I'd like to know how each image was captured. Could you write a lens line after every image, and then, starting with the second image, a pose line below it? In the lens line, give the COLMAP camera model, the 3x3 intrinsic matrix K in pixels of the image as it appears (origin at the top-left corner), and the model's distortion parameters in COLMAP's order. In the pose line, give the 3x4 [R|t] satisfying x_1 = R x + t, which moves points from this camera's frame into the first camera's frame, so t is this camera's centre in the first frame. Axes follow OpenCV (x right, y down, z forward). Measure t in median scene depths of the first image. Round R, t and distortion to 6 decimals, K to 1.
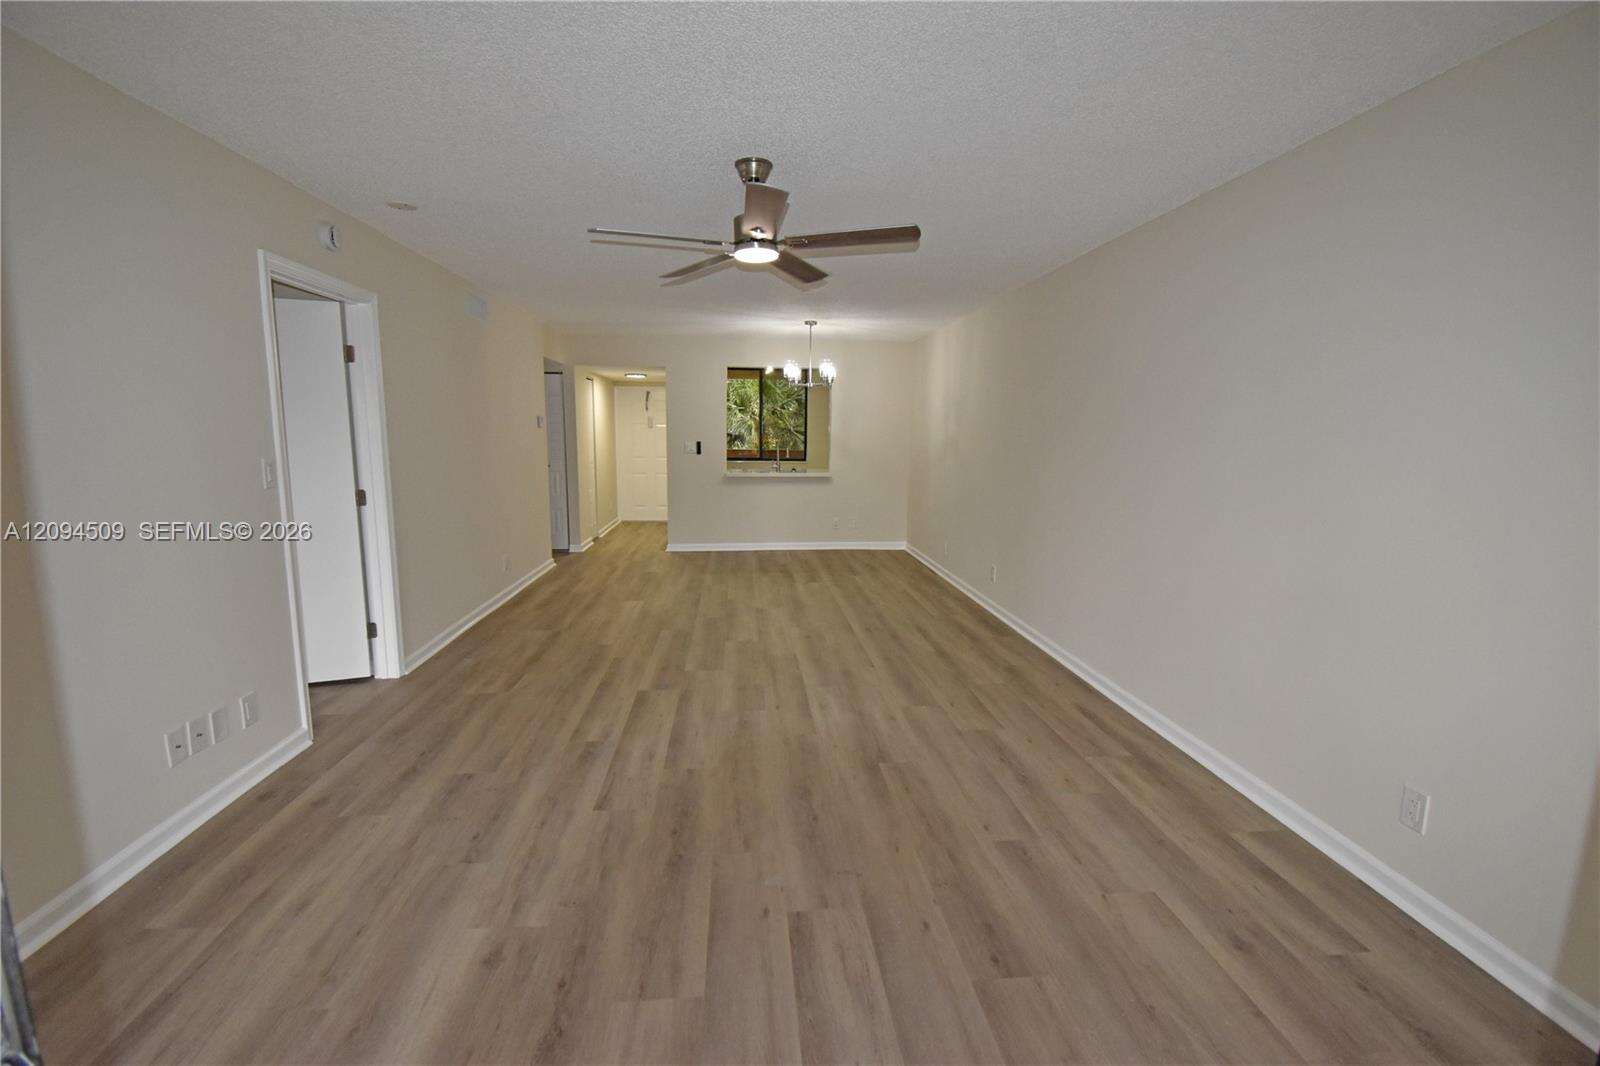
lens RADIAL K [[716.4, 0, 800.0], [0, 716.4, 533.0], [0, 0, 1]] dist [0.012533, -0.022160]
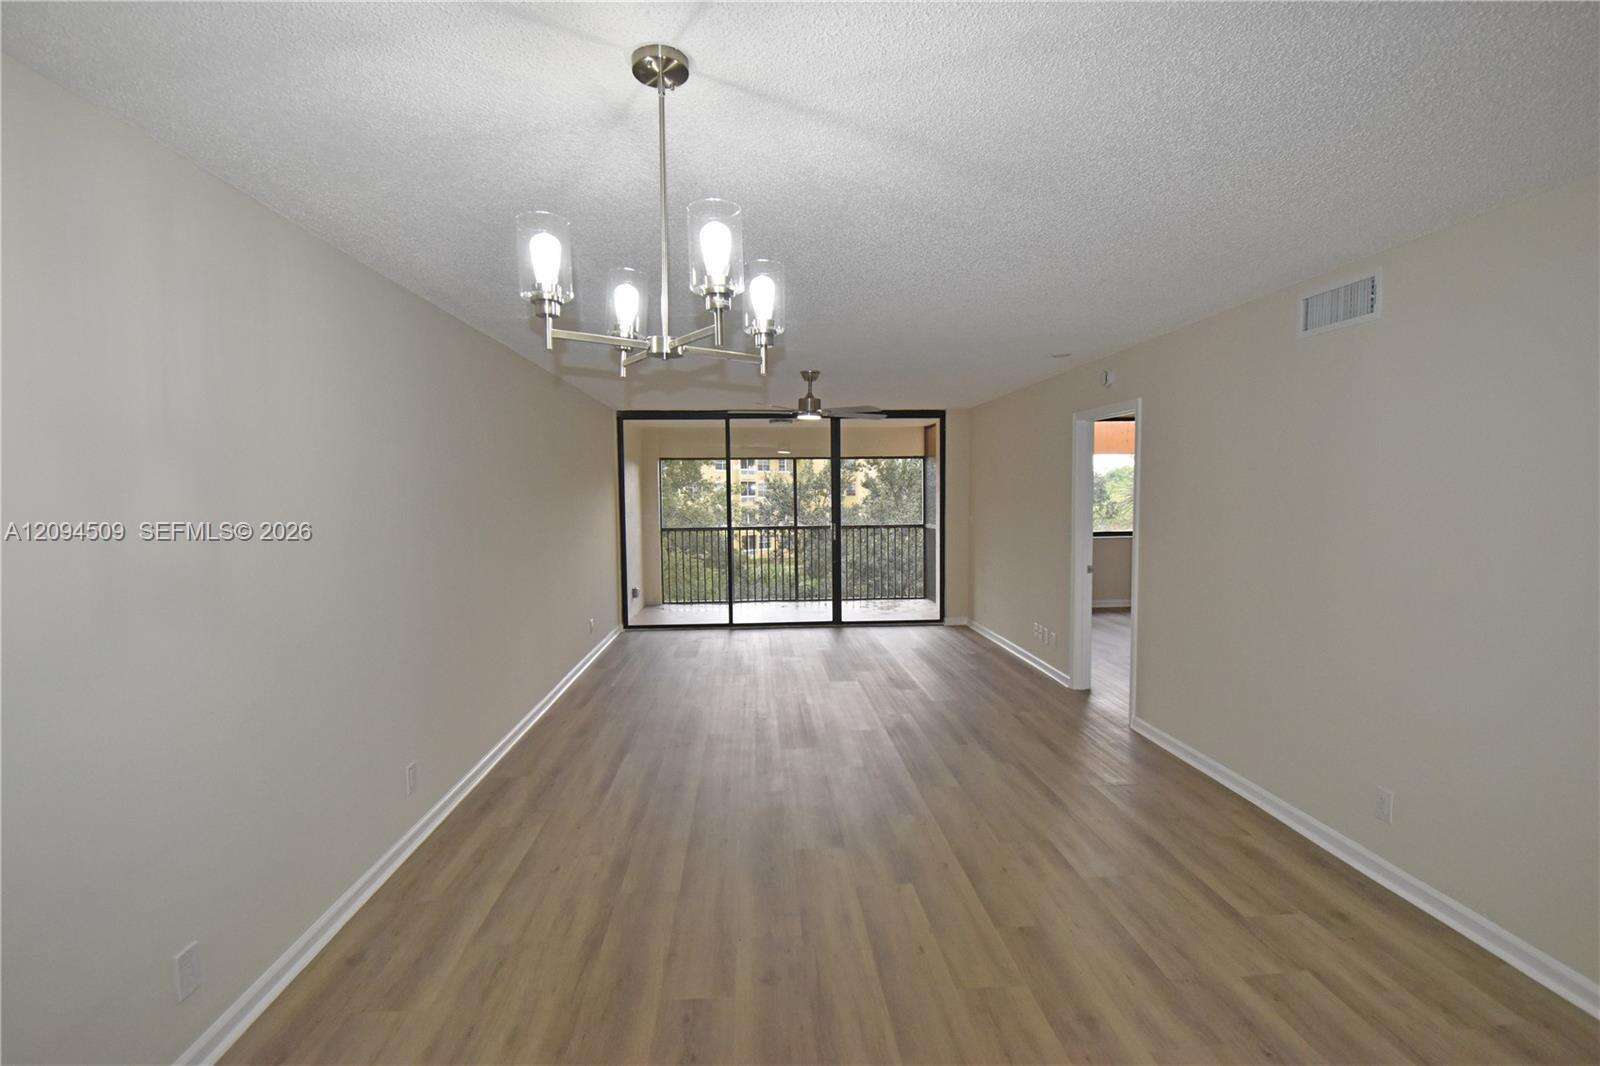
lens RADIAL K [[726.7, 0, 788.8], [0, 726.7, 511.0], [0, 0, 1]] dist [0.017021, -0.022961]
pose [[-0.999320, -0.003592, 0.036706, -0.053081], [0.002675, 0.985567, 0.169267, -0.318313], [-0.036784, 0.169250, -0.984886, 2.004930]]
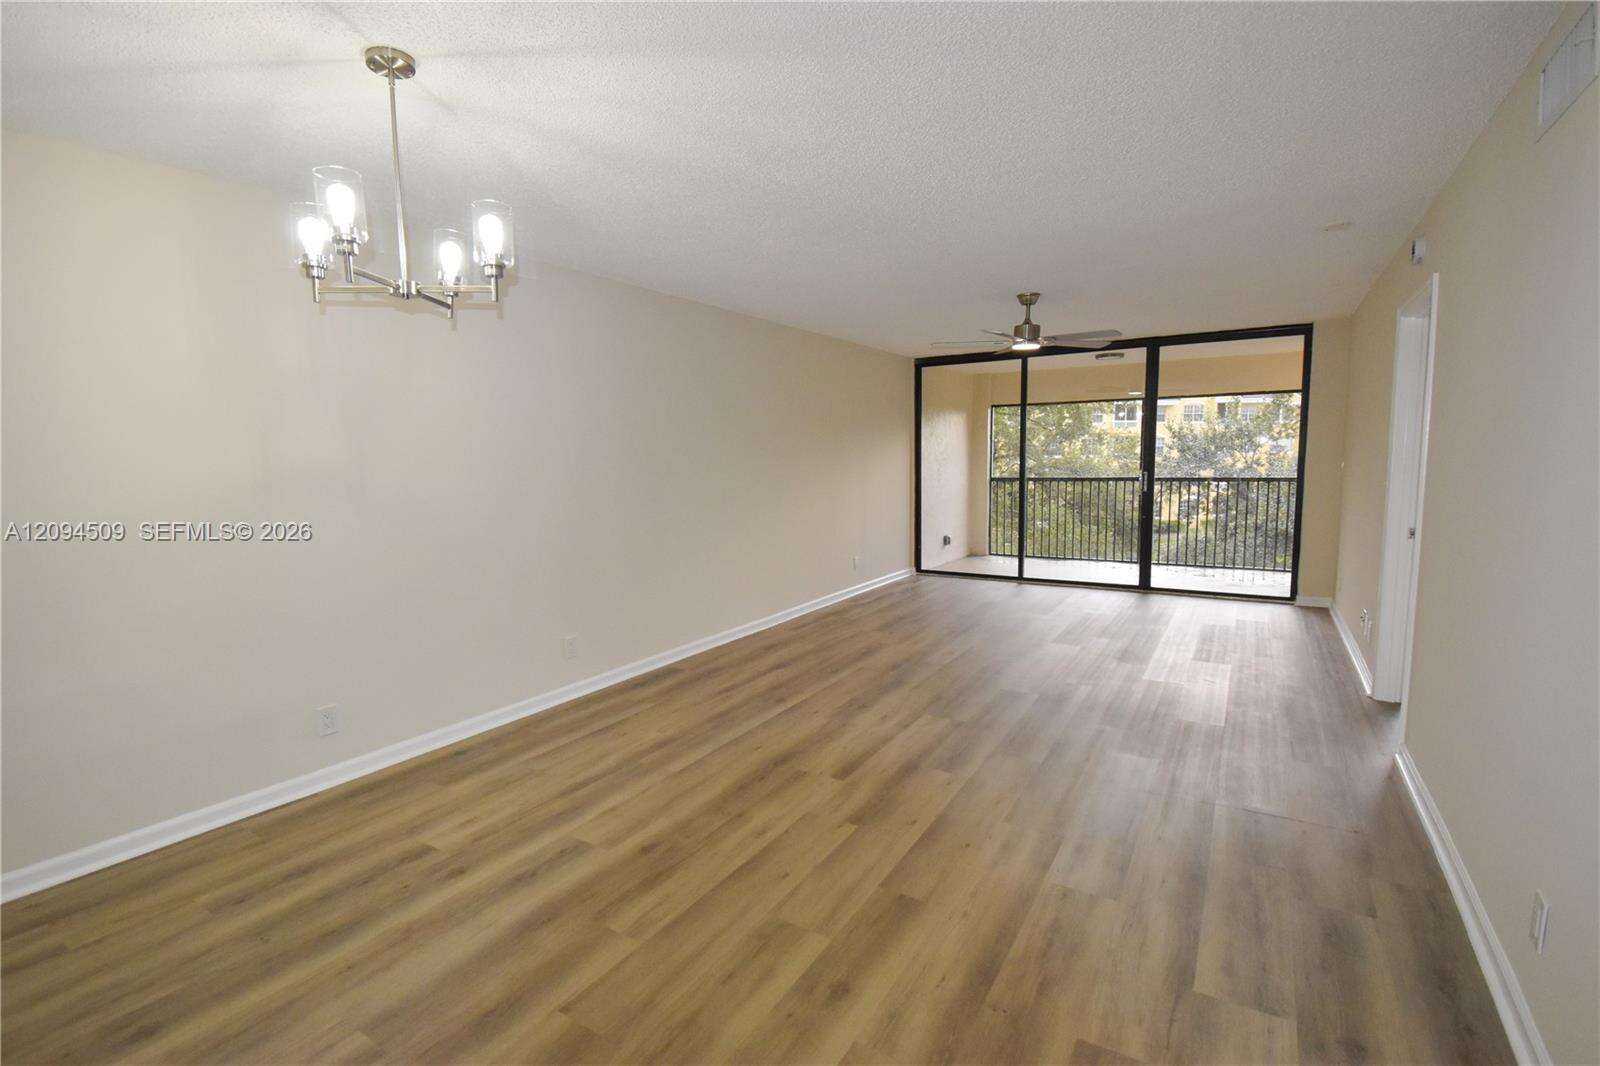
lens RADIAL K [[716.4, 0, 800.0], [0, 716.4, 533.0], [0, 0, 1]] dist [0.012533, -0.022160]
pose [[-0.798940, -0.065200, 0.597866, -0.461927], [0.091303, 0.969434, 0.227731, -0.268714], [-0.594440, 0.236530, -0.768567, 1.857695]]
